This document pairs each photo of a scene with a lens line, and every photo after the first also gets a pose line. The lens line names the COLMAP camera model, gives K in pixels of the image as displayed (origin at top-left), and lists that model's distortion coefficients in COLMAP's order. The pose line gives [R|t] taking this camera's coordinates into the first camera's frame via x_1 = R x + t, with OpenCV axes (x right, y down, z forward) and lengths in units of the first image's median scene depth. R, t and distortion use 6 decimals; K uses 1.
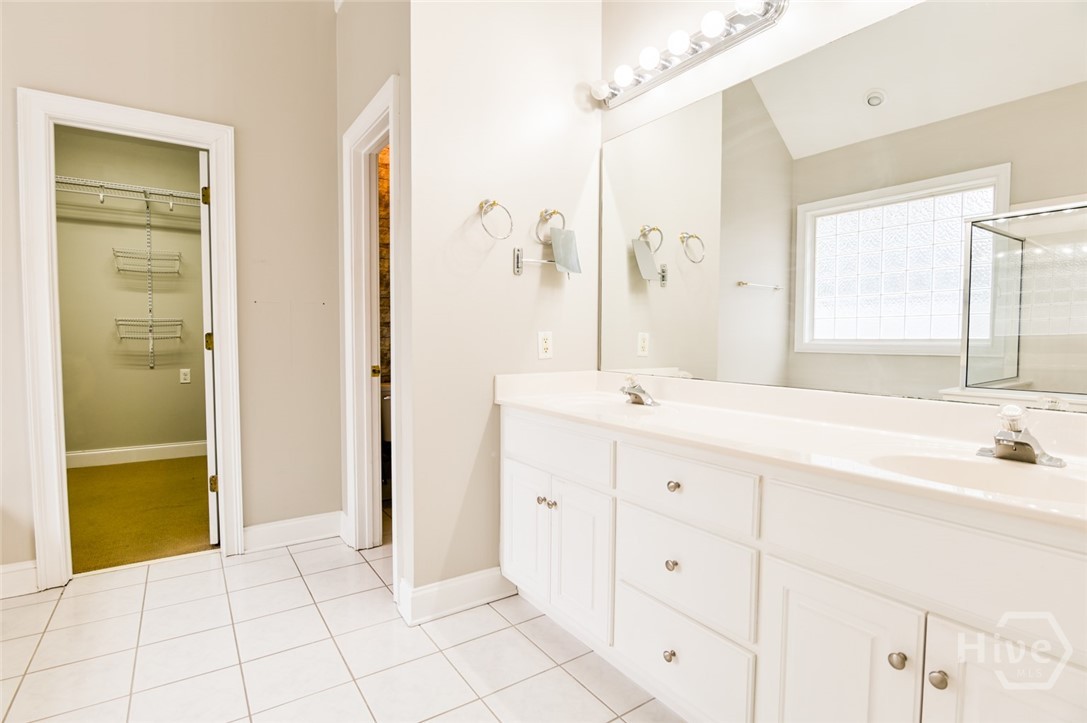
lens RADIAL K [[534.5, 0, 540.6], [0, 534.5, 361.3], [0, 0, 1]] dist [-0.017263, -0.000316]
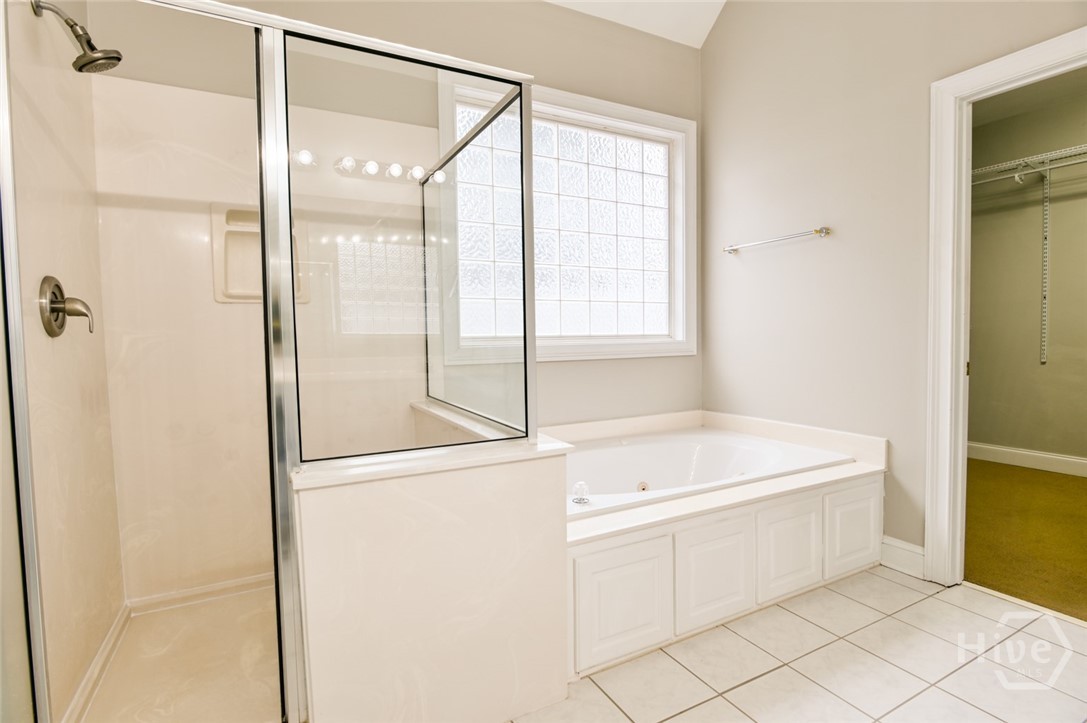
lens RADIAL K [[534.5, 0, 537.9], [0, 534.5, 358.7], [0, 0, 1]] dist [-0.017263, -0.000316]
pose [[-0.112060, 0.038496, -0.992956, 0.062692], [-0.028542, 0.998712, 0.041940, -0.004702], [0.993291, 0.033041, -0.110817, 0.179550]]
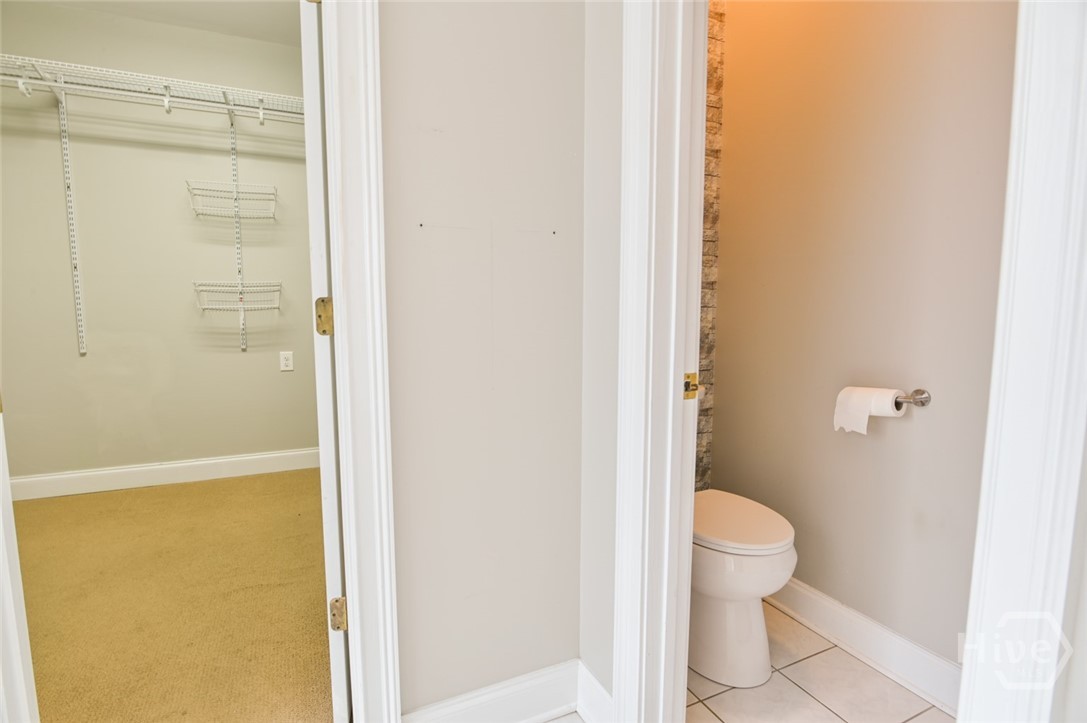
lens RADIAL K [[534.5, 0, 540.1], [0, 534.5, 364.5], [0, 0, 1]] dist [-0.017263, -0.000316]
pose [[0.988052, 0.013131, -0.153558, -0.223308], [-0.003751, 0.998117, 0.061217, -0.014913], [0.154073, -0.059909, 0.986242, 0.347250]]
